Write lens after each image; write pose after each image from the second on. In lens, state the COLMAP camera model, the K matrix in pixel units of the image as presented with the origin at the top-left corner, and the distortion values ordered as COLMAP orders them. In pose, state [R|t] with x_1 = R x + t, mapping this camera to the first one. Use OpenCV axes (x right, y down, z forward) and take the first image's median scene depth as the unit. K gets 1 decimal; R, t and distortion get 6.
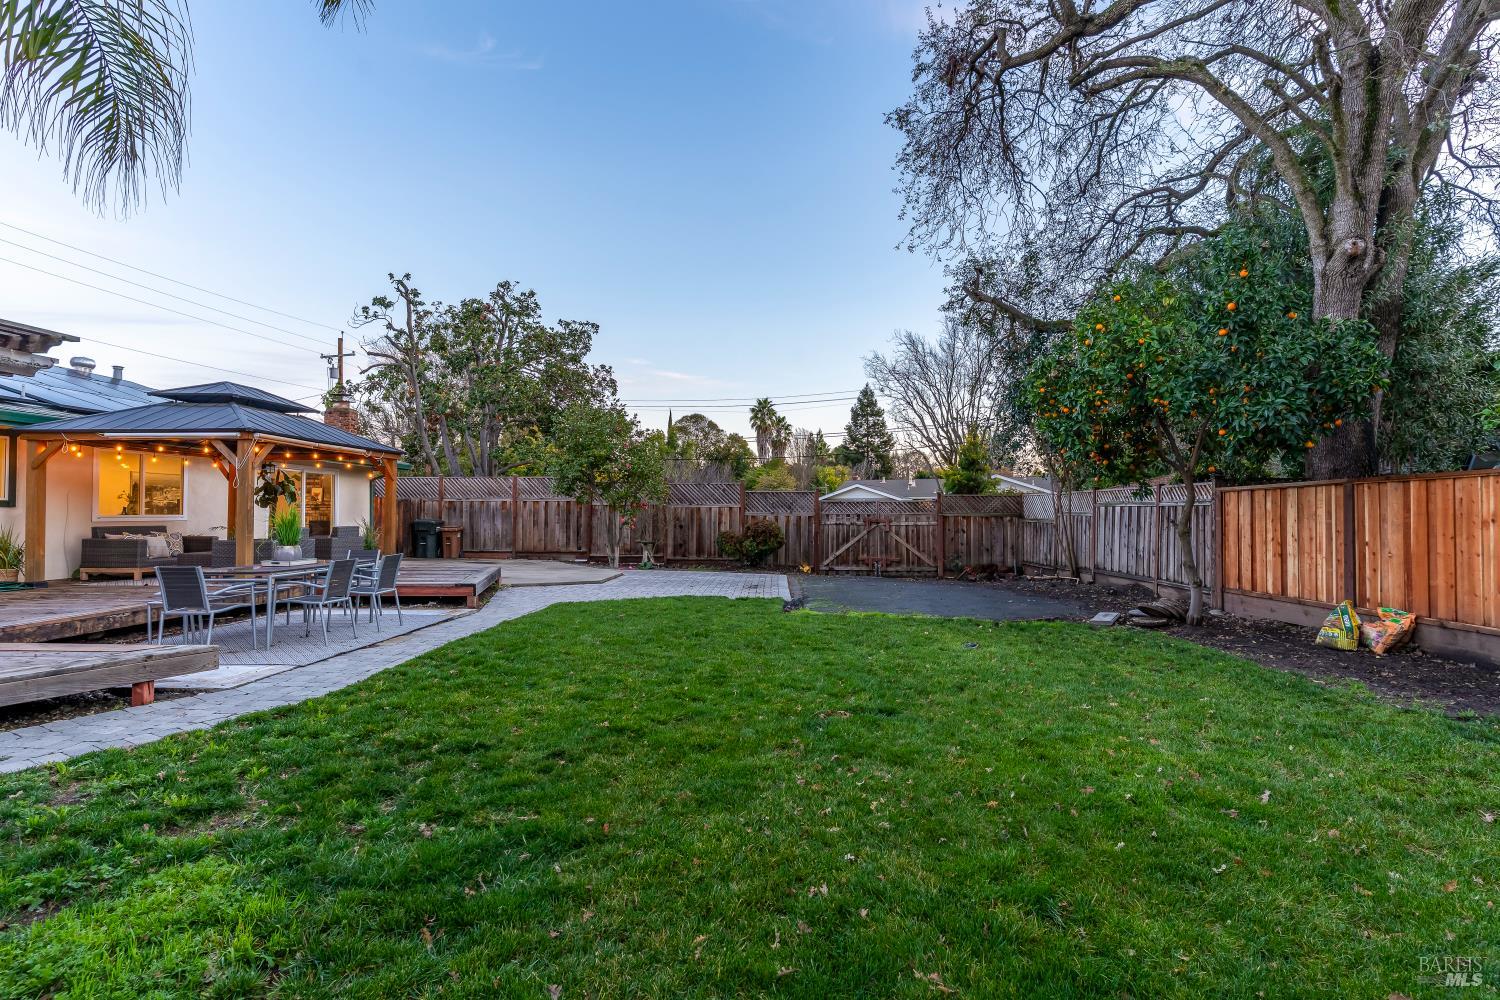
lens RADIAL K [[719.6, 0, 753.3], [0, 719.6, 491.4], [0, 0, 1]] dist [-0.015233, -0.000040]
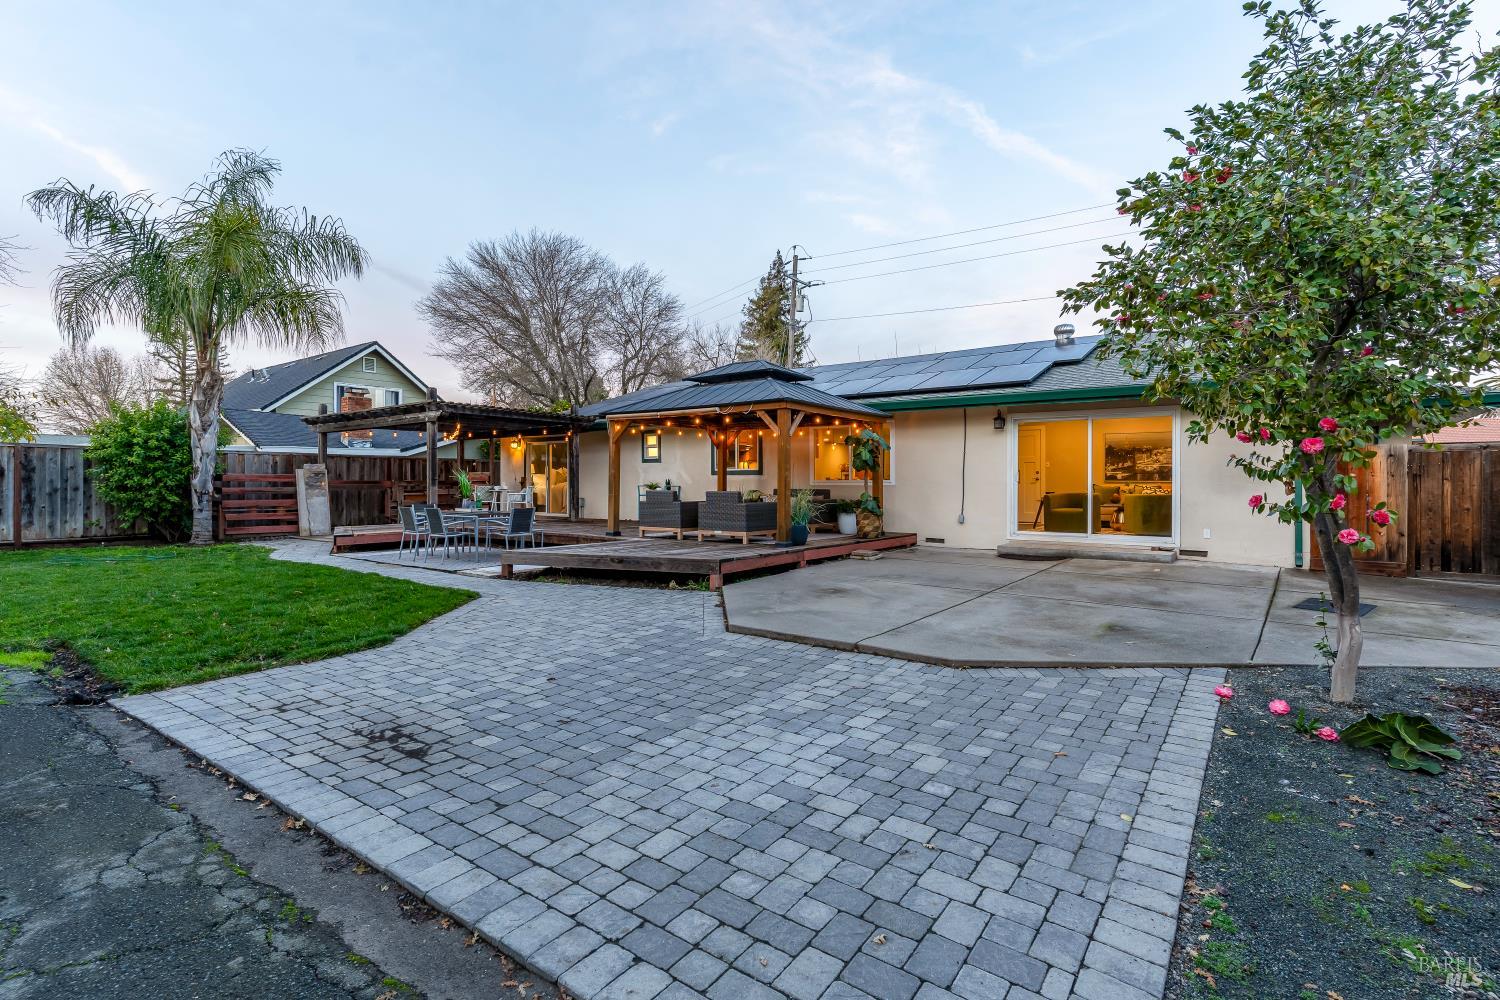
lens RADIAL K [[710.5, 0, 753.9], [0, 710.5, 486.0], [0, 0, 1]] dist [0.000977, 0.001357]
pose [[-0.549867, 0.004831, -0.835238, 0.101900], [0.023906, 0.999665, -0.009956, 0.029191], [0.834910, -0.025442, -0.549798, 0.872875]]
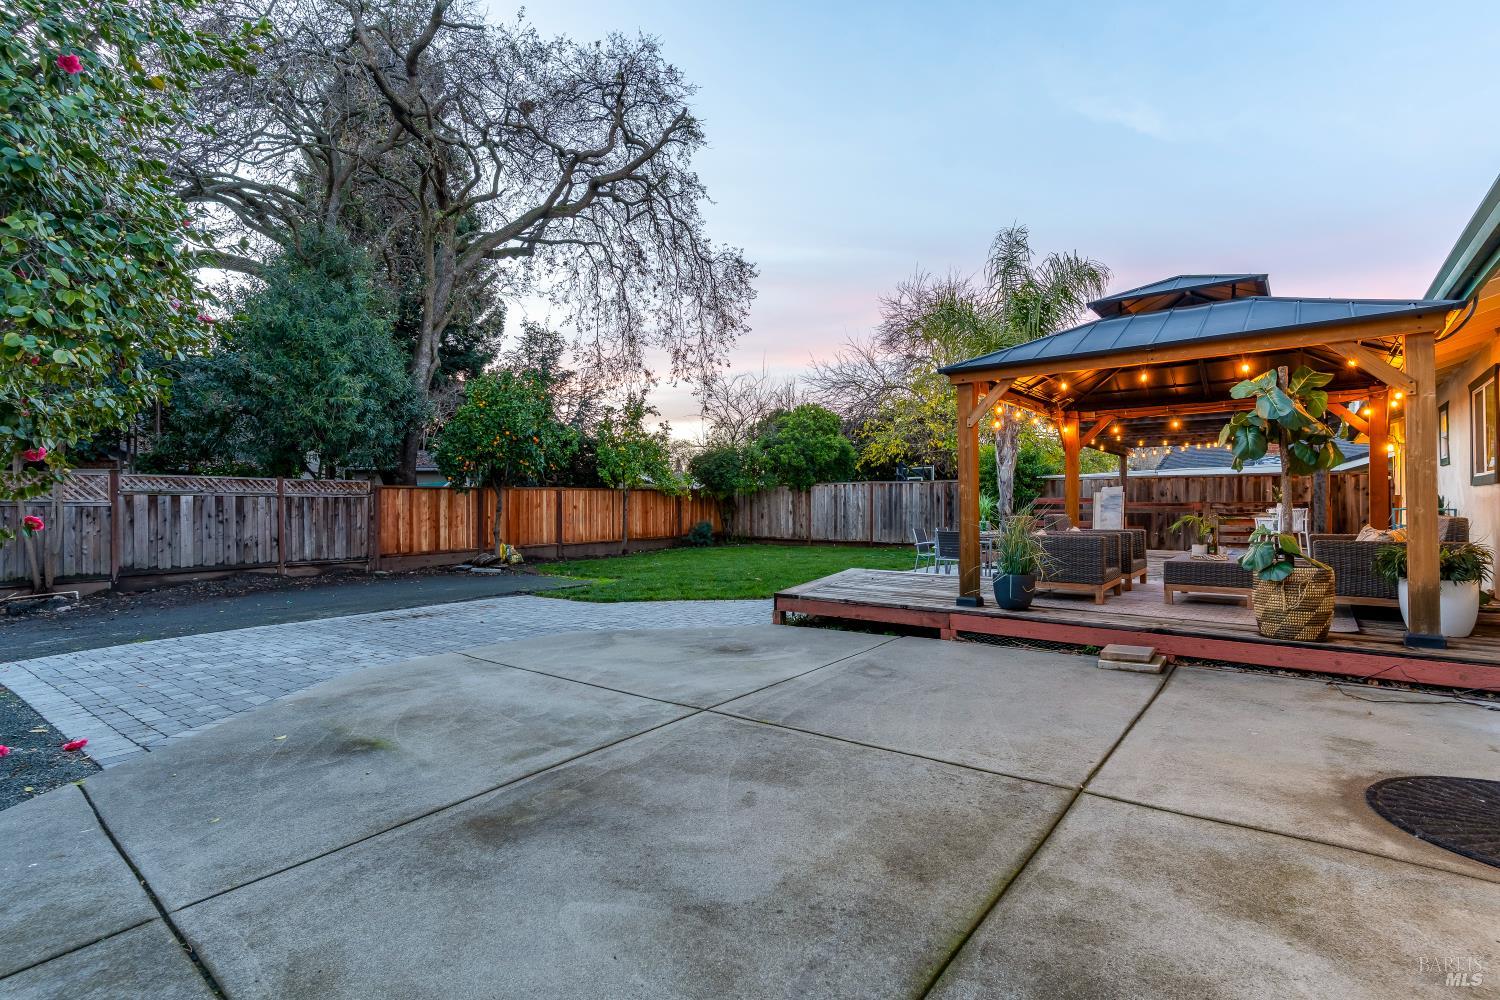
lens RADIAL K [[710.5, 0, 750.1], [0, 710.5, 503.0], [0, 0, 1]] dist [0.000977, 0.001357]
pose [[-0.814852, 0.005699, 0.579640, -0.420491], [-0.013911, 0.999471, -0.029382, 0.033015], [-0.579501, -0.032005, -0.814342, 0.927512]]
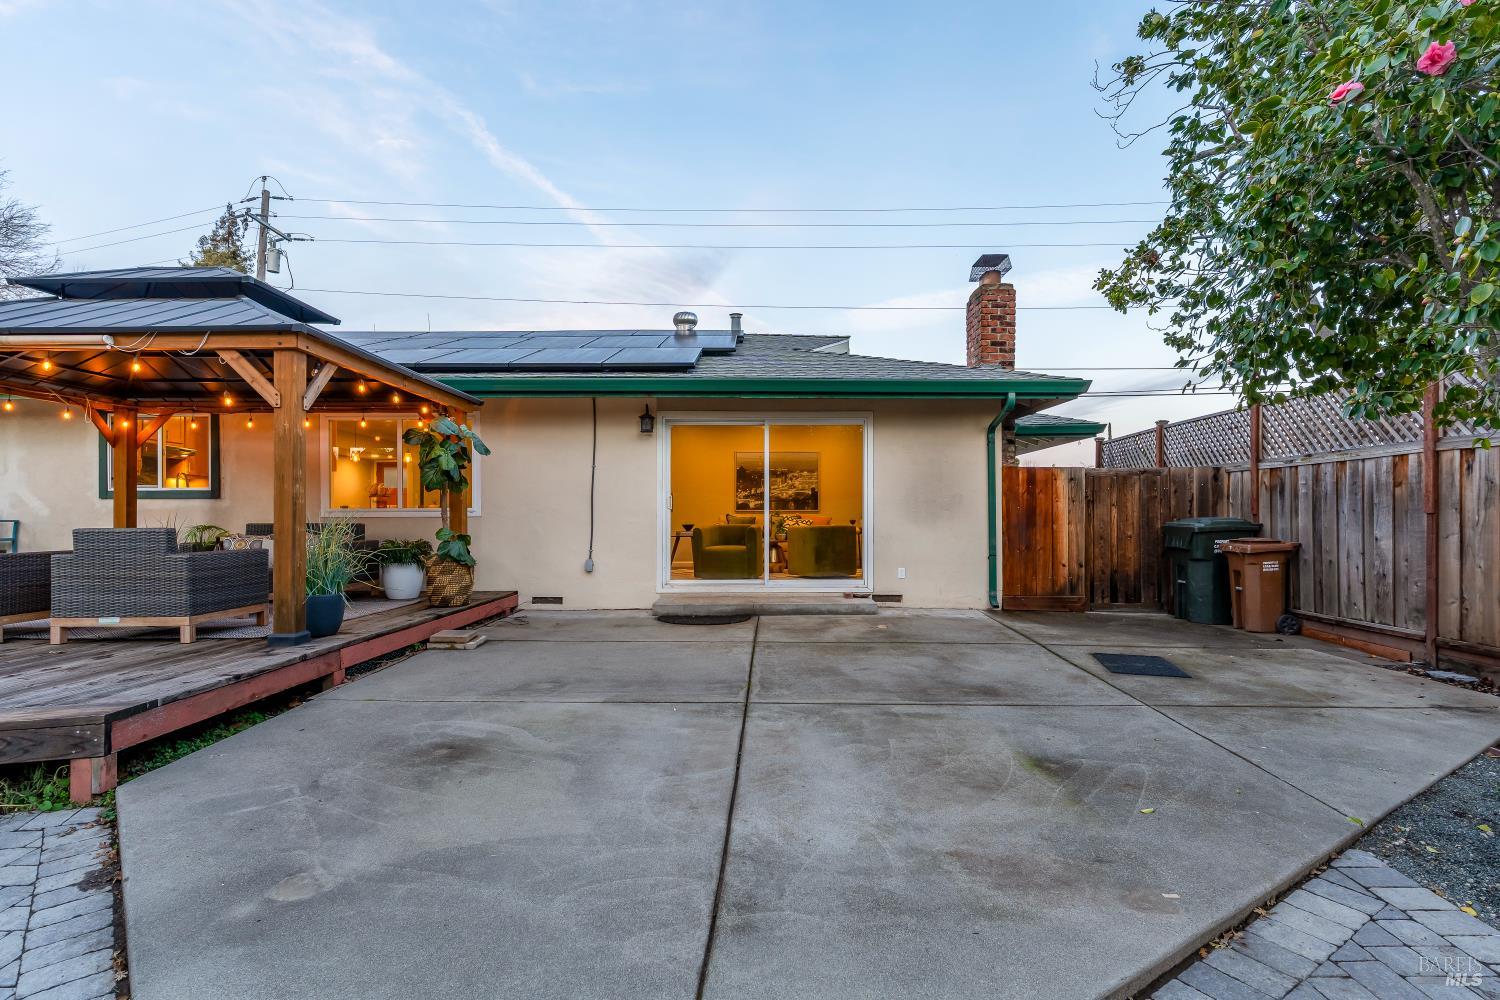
lens RADIAL K [[771.5, 0, 754.0], [0, 771.5, 513.4], [0, 0, 1]] dist [0.000938, 0.001957]
pose [[0.050521, -0.004462, -0.998713, -0.058828], [0.033098, 0.999448, -0.002791, 0.030107], [0.998174, -0.032915, 0.050641, 0.759768]]
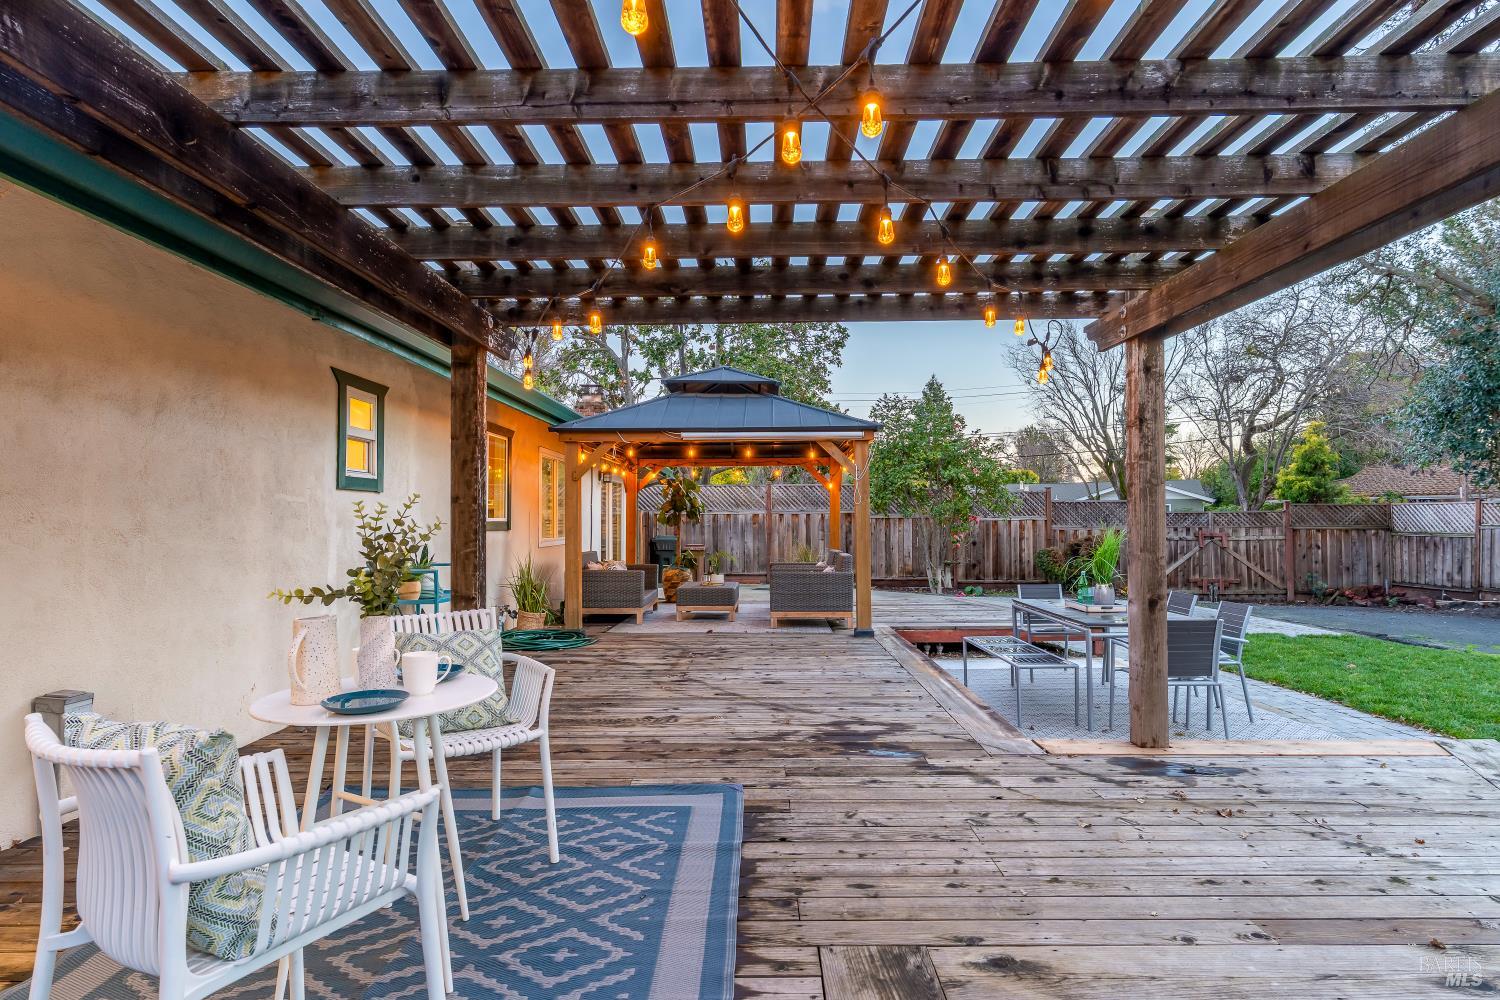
lens RADIAL K [[820.8, 0, 752.9], [0, 820.8, 501.4], [0, 0, 1]] dist [-0.004196, -0.000809]
pose [[0.999652, -0.004401, 0.026006, -0.389541], [0.004271, 0.999978, 0.005042, -0.006083], [-0.026027, -0.004929, 0.999649, 0.048251]]
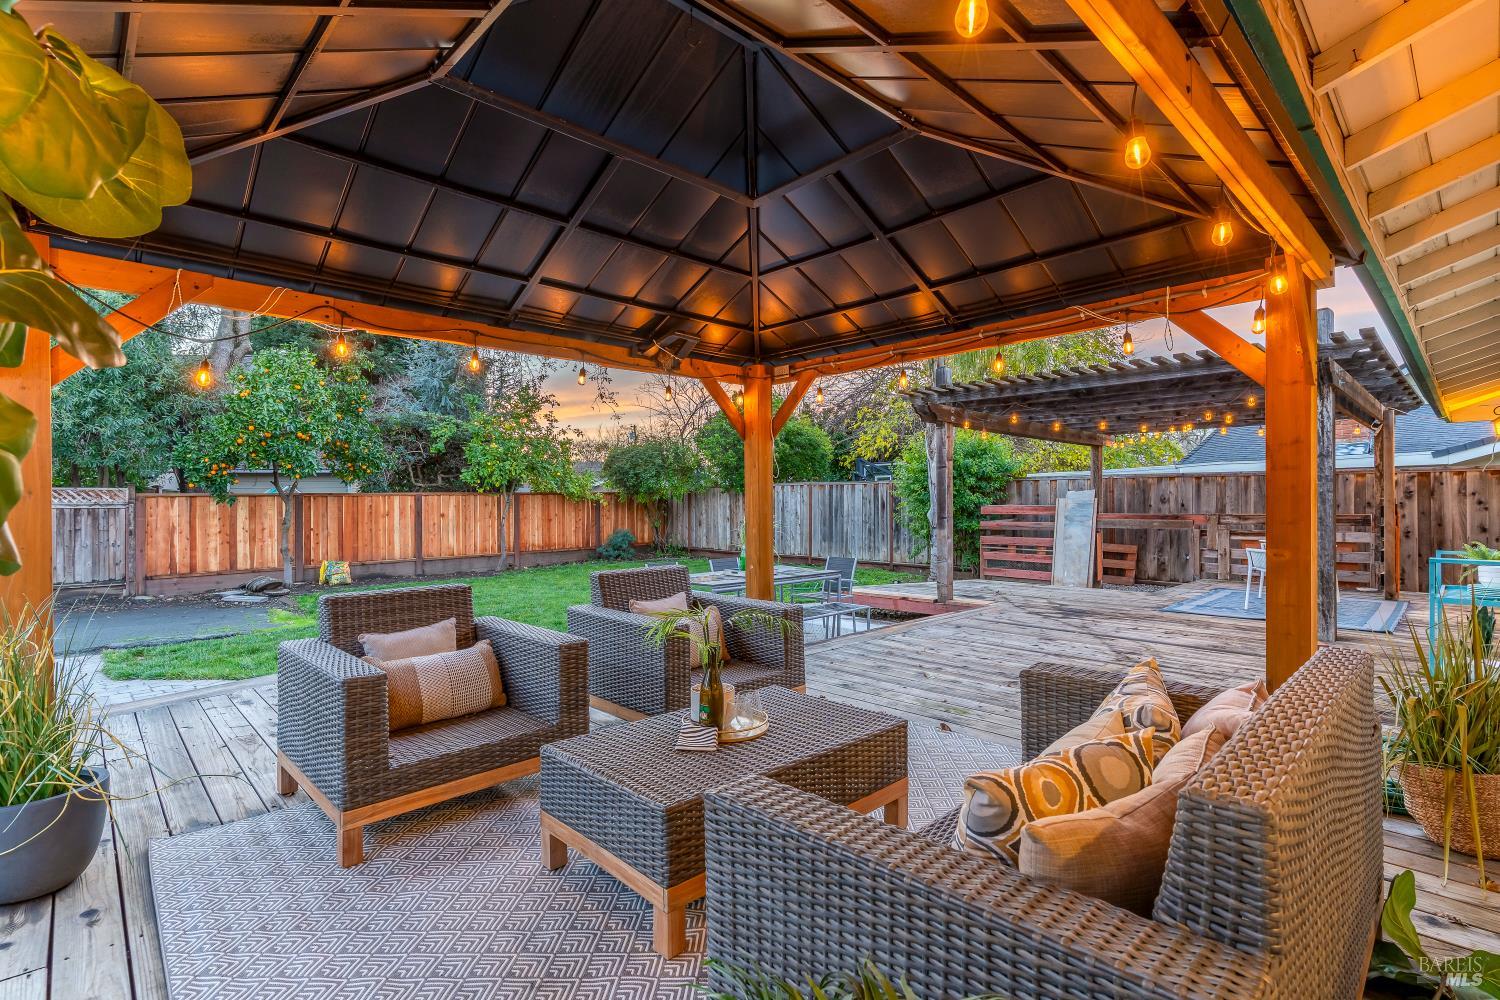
lens RADIAL K [[710.5, 0, 750.3], [0, 710.5, 500.6], [0, 0, 1]] dist [0.000977, 0.001357]
pose [[-0.727672, 0.005588, 0.685903, -0.484927], [-0.014997, 0.999598, -0.024054, 0.010825], [-0.685762, -0.027790, -0.727295, 0.626120]]
